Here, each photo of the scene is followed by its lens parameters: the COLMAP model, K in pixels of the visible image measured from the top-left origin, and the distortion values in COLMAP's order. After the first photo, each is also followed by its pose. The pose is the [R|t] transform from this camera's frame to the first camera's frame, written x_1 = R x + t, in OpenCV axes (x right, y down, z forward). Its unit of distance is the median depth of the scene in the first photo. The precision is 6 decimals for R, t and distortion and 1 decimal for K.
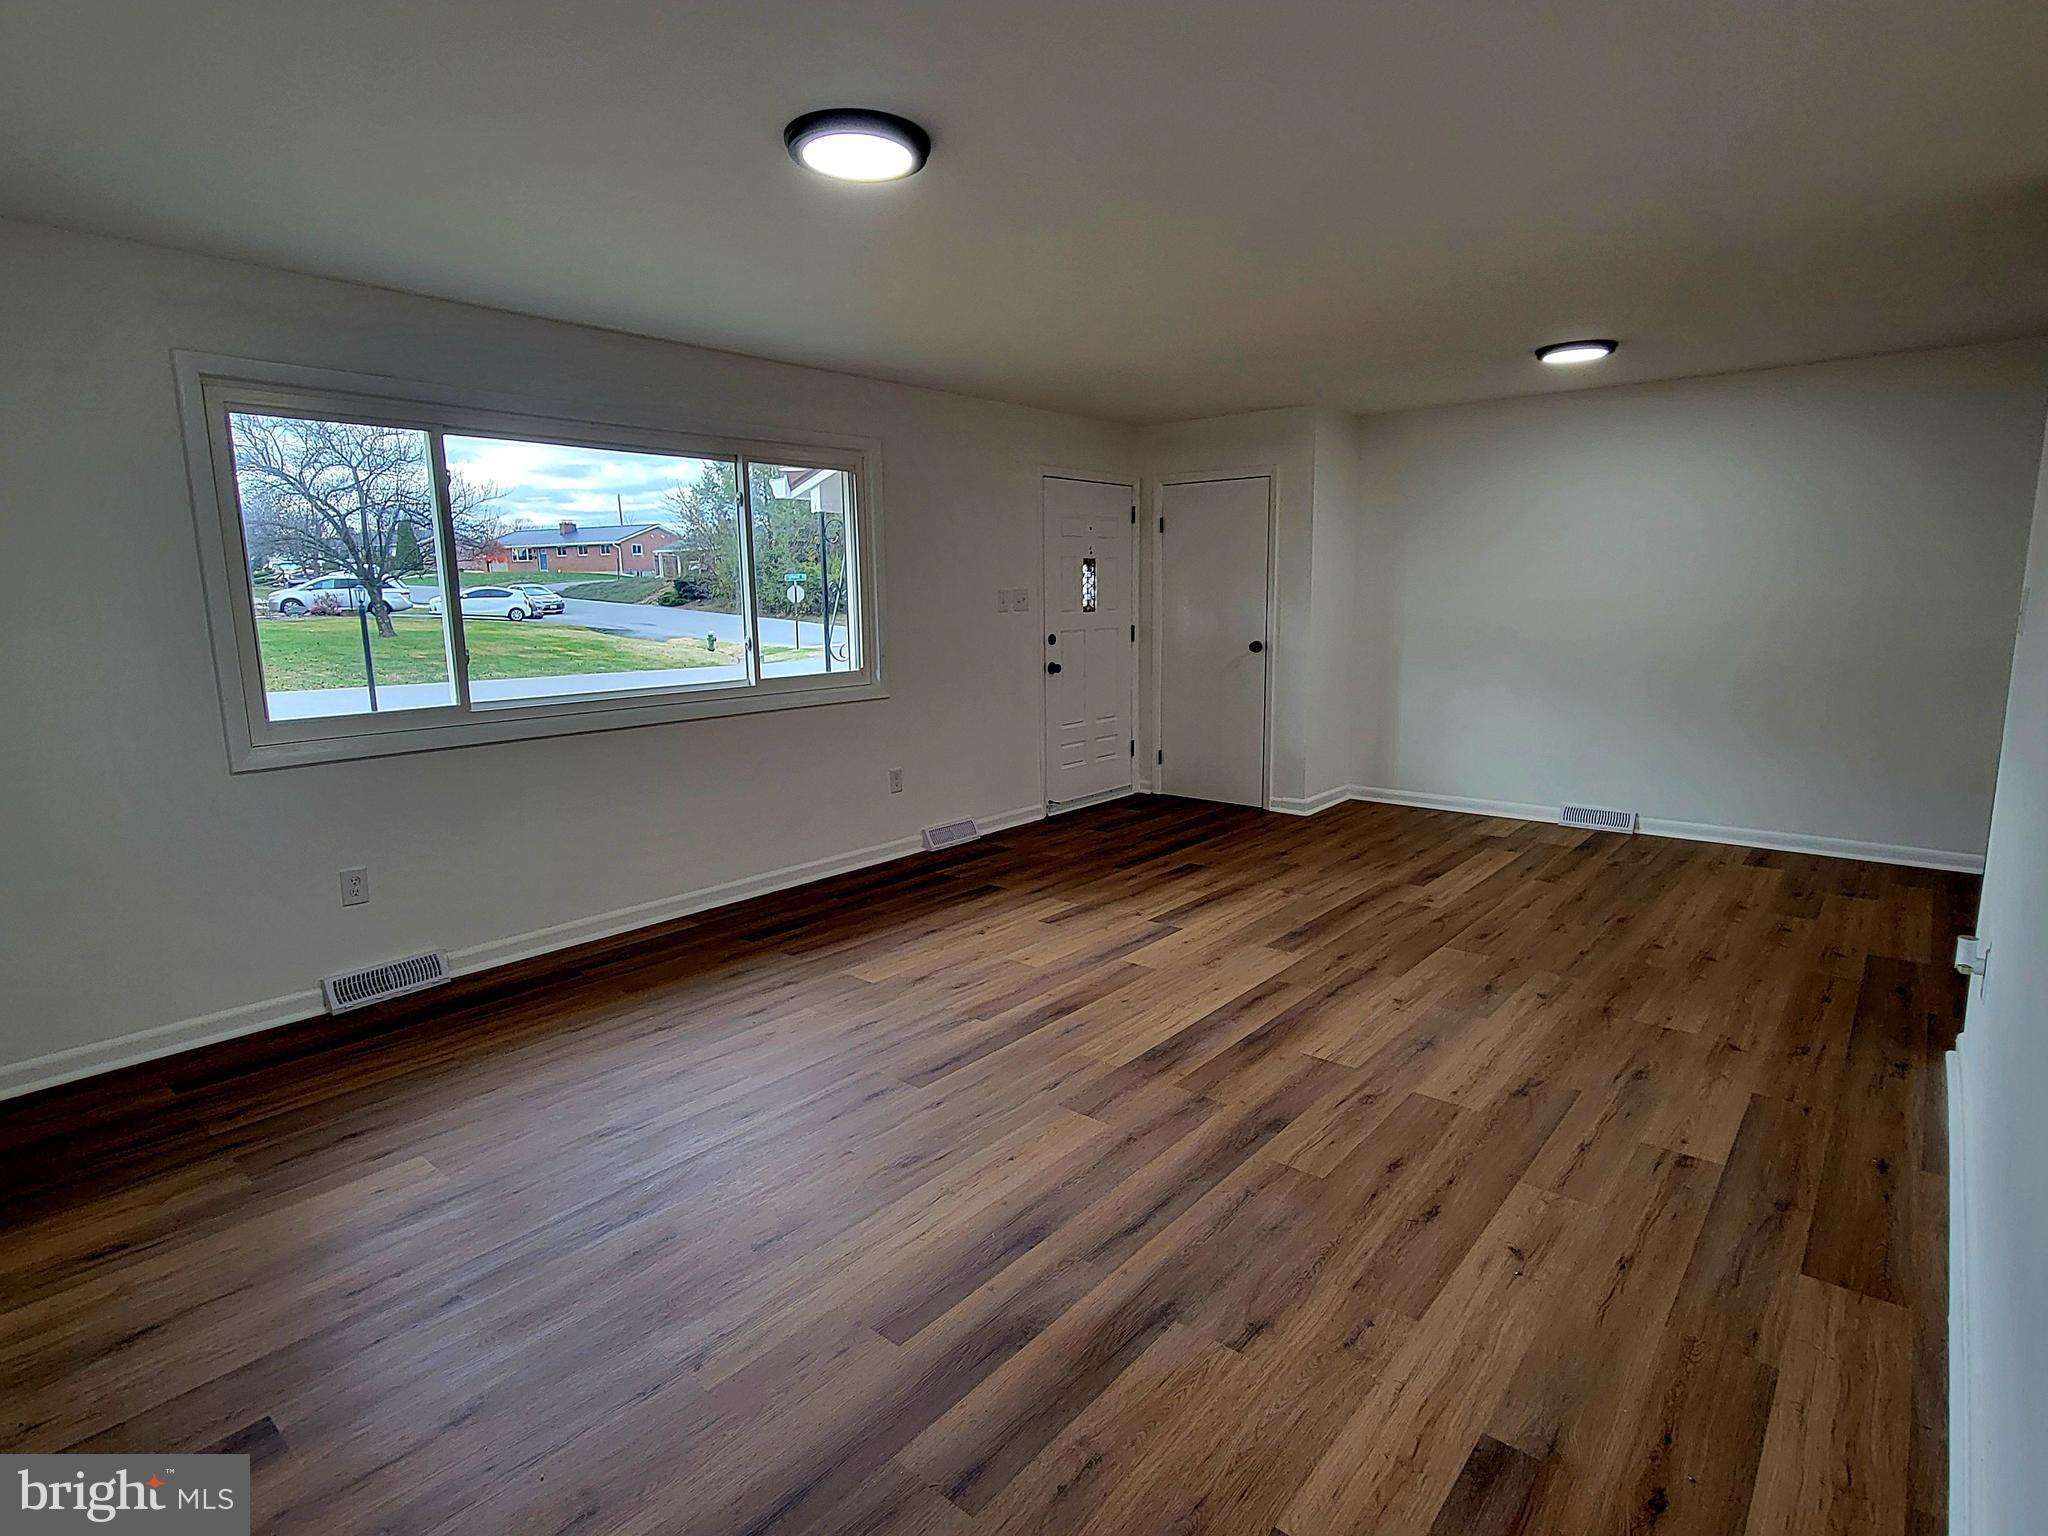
lens RADIAL K [[1071.6, 0, 1024.0], [0, 1071.6, 768.0], [0, 0, 1]] dist [-0.001013, 0.000016]
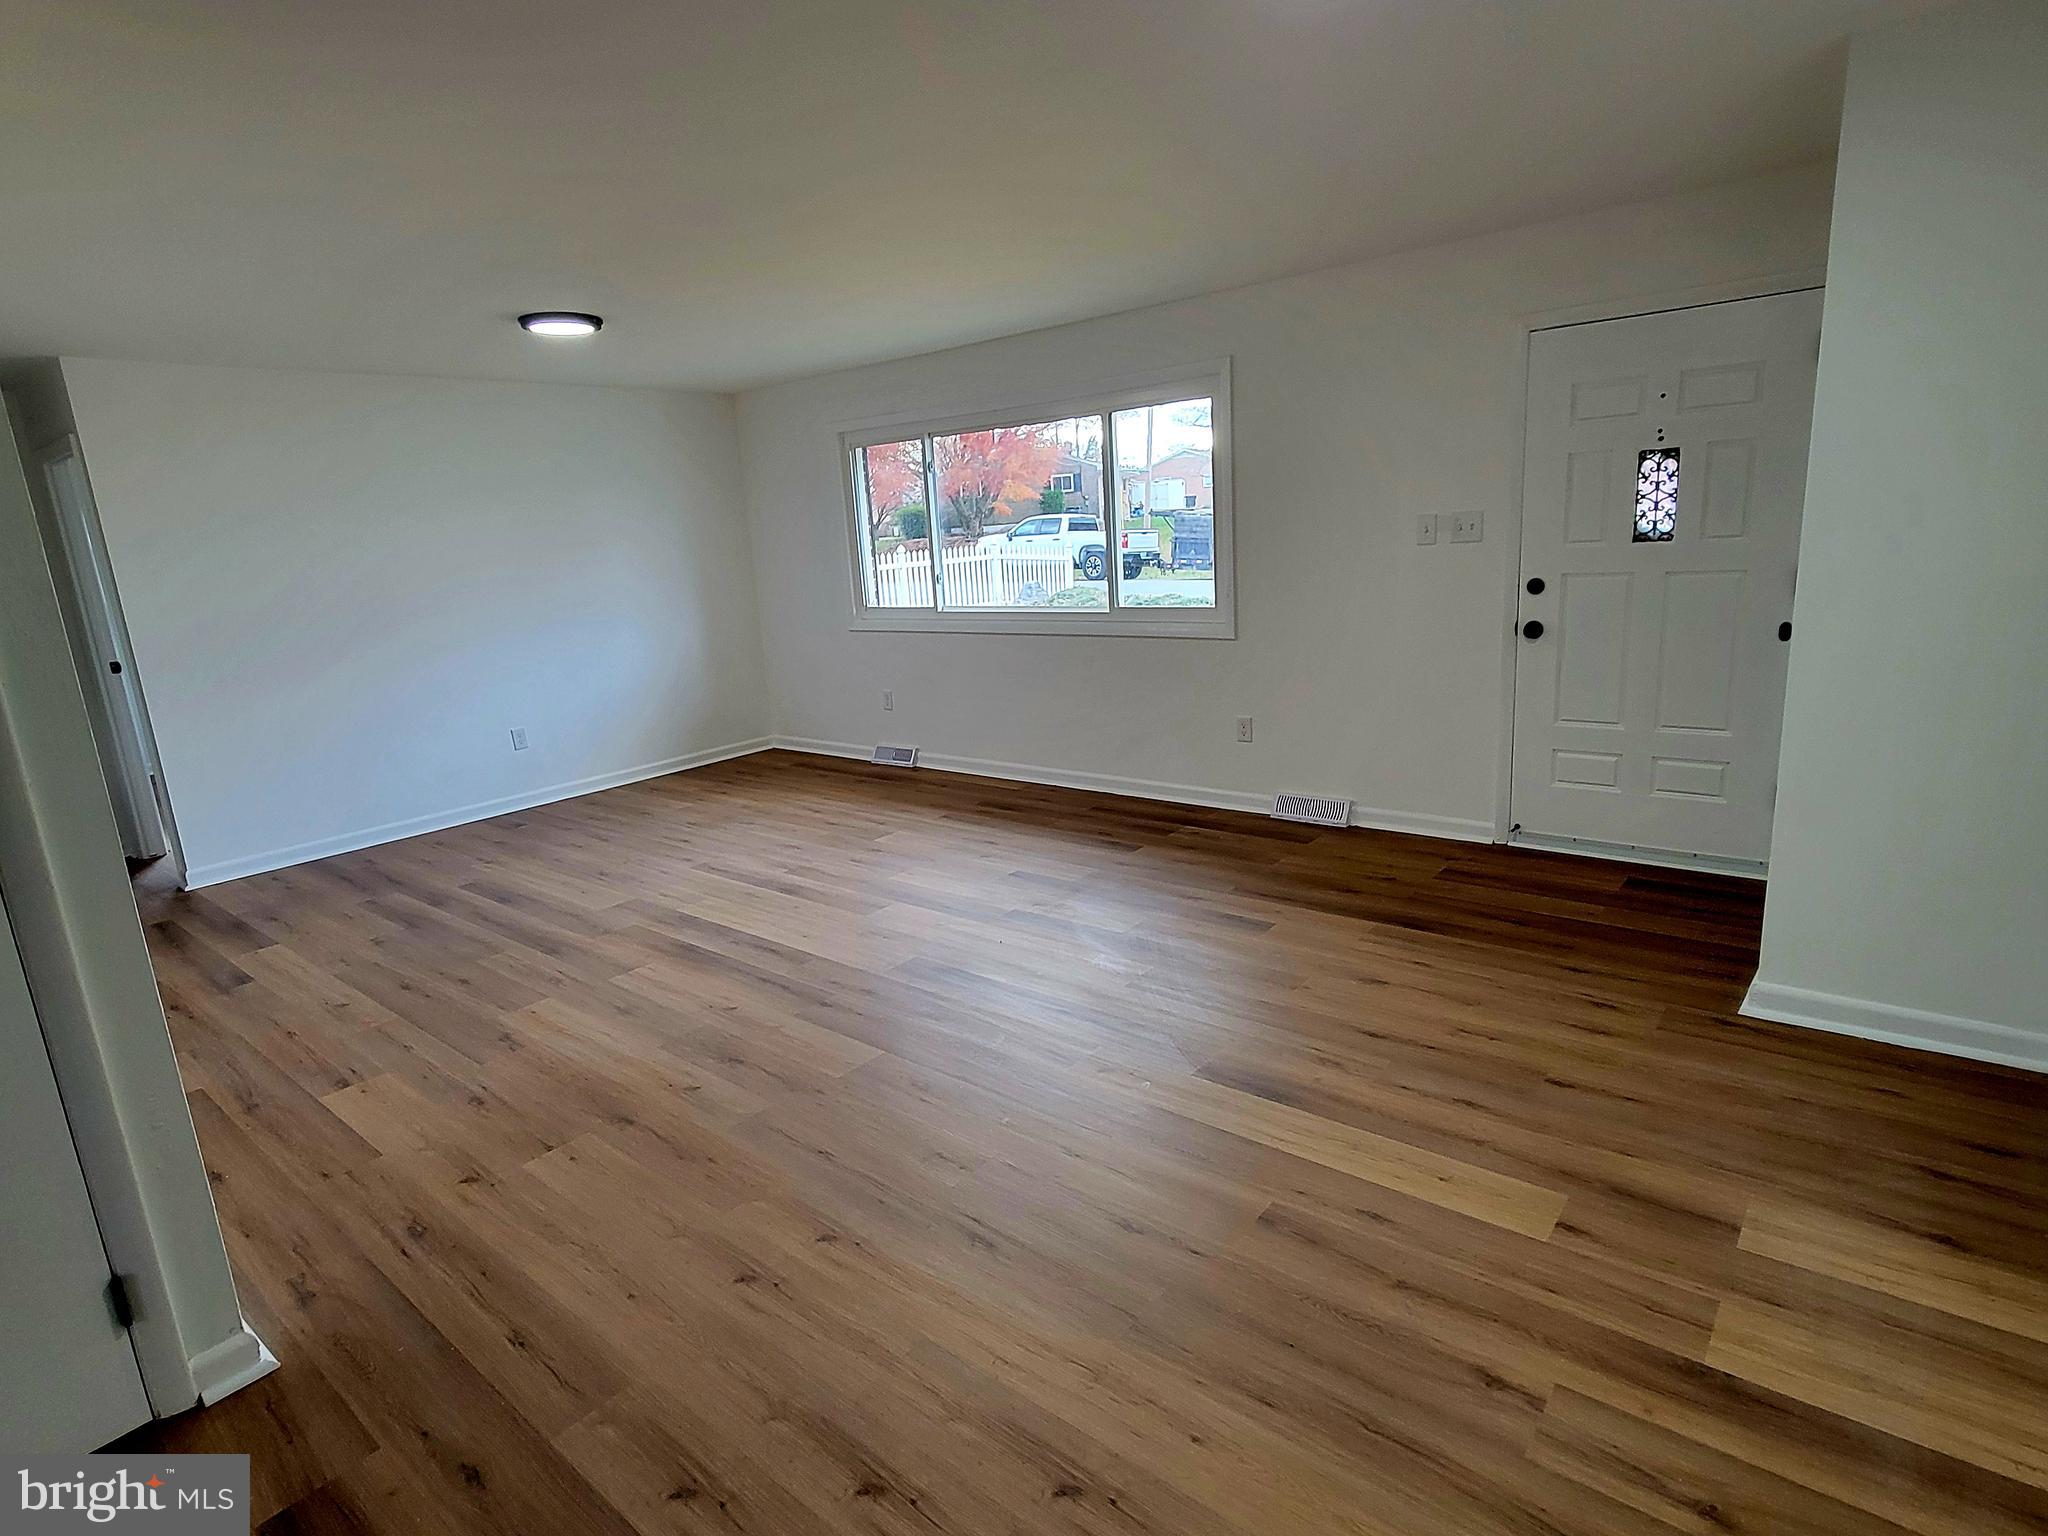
lens RADIAL K [[1071.6, 0, 1024.0], [0, 1071.6, 768.0], [0, 0, 1]] dist [-0.001013, 0.000016]
pose [[0.010725, 0.235731, -0.971759, 1.271191], [-0.105116, 0.966696, 0.233343, -0.245196], [0.994402, 0.099644, 0.035147, 1.254859]]
